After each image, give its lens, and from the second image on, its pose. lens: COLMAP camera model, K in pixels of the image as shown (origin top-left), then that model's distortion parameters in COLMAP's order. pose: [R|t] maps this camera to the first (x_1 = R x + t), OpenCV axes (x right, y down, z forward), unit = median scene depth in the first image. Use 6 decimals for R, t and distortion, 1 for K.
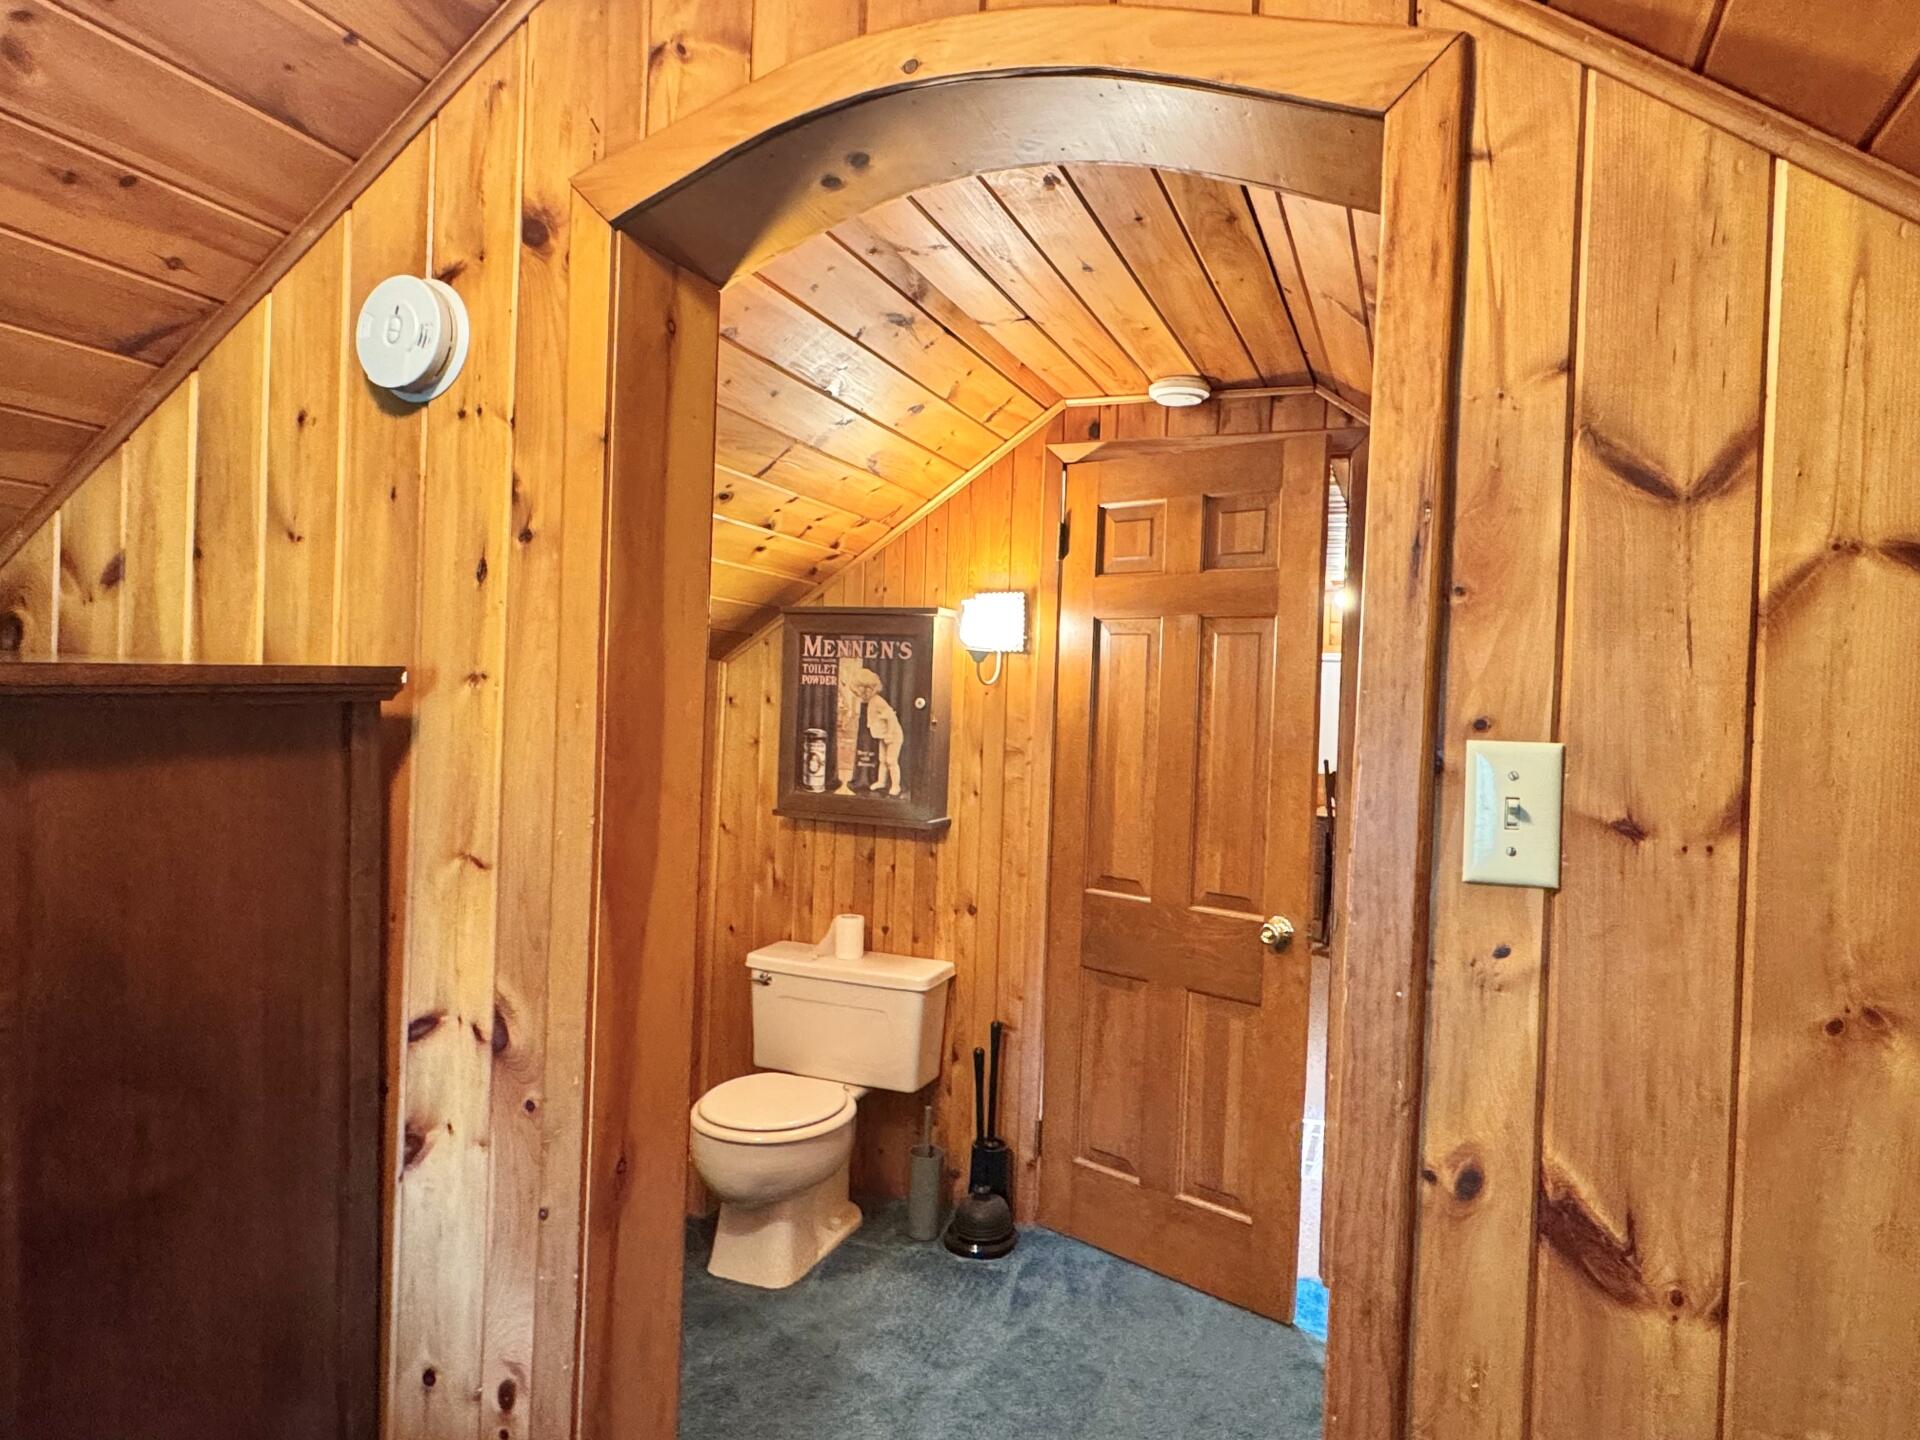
lens RADIAL K [[1216.9, 0, 926.6], [0, 1216.9, 721.1], [0, 0, 1]] dist [-0.008296, 0.001224]
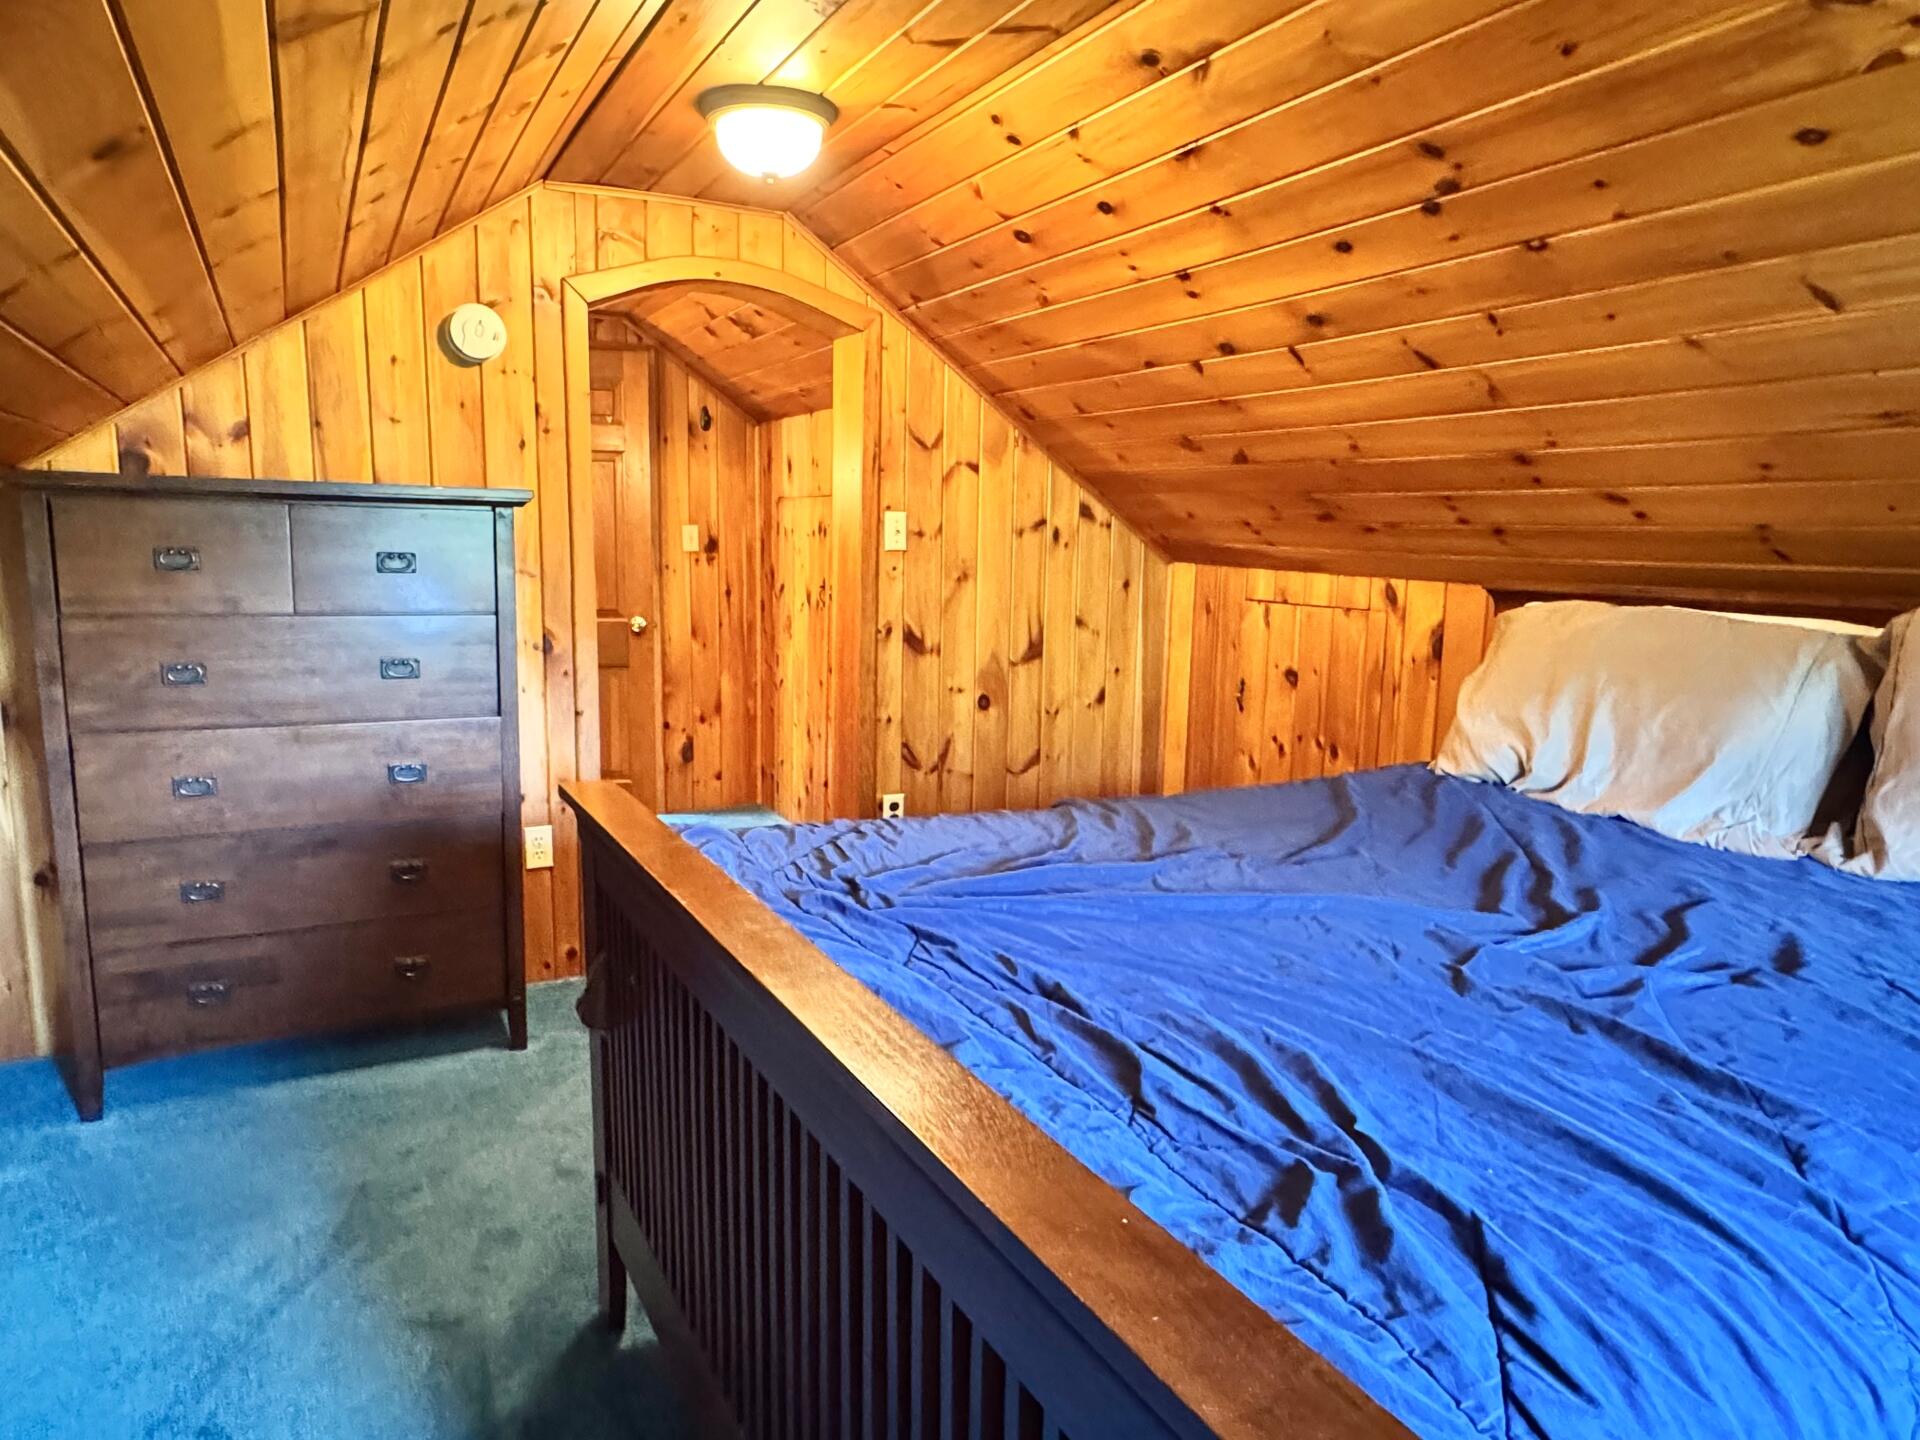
lens RADIAL K [[1216.9, 0, 926.6], [0, 1216.9, 721.1], [0, 0, 1]] dist [-0.008296, 0.001224]
pose [[0.645934, -0.141160, 0.750229, -1.728967], [0.015982, 0.985040, 0.171580, 0.006947], [-0.763226, -0.098839, 0.638527, -1.125215]]
